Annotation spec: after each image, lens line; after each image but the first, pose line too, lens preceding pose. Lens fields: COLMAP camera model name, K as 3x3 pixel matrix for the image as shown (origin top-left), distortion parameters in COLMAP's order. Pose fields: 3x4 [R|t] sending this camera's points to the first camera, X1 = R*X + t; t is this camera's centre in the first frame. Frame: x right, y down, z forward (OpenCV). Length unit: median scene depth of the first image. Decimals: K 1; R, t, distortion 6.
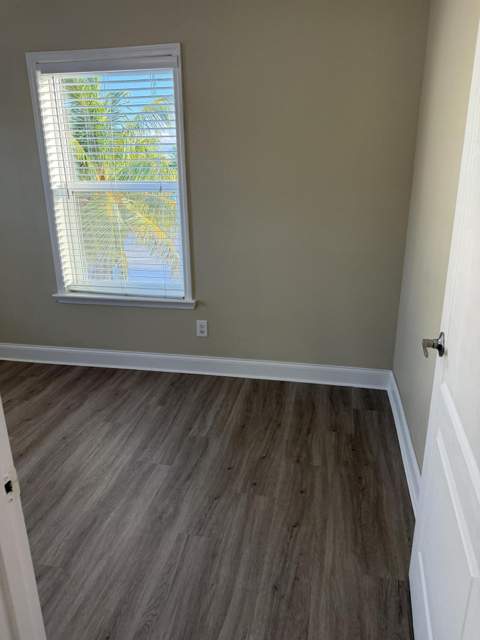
lens RADIAL K [[448.2, 0, 245.1], [0, 448.2, 321.1], [0, 0, 1]] dist [-0.000374, -0.008040]
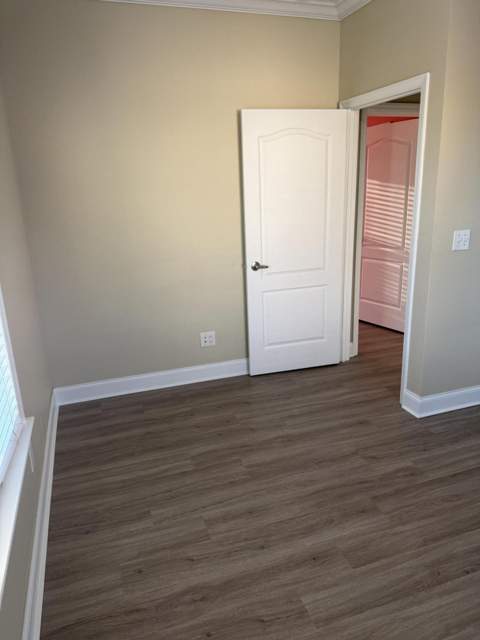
lens RADIAL K [[448.2, 0, 237.2], [0, 448.2, 316.3], [0, 0, 1]] dist [-0.000374, -0.008040]
pose [[-0.484415, -0.219324, 0.846900, -0.959957], [0.330347, 0.850536, 0.409219, -0.420587], [-0.810070, 0.478003, -0.339559, 1.109103]]
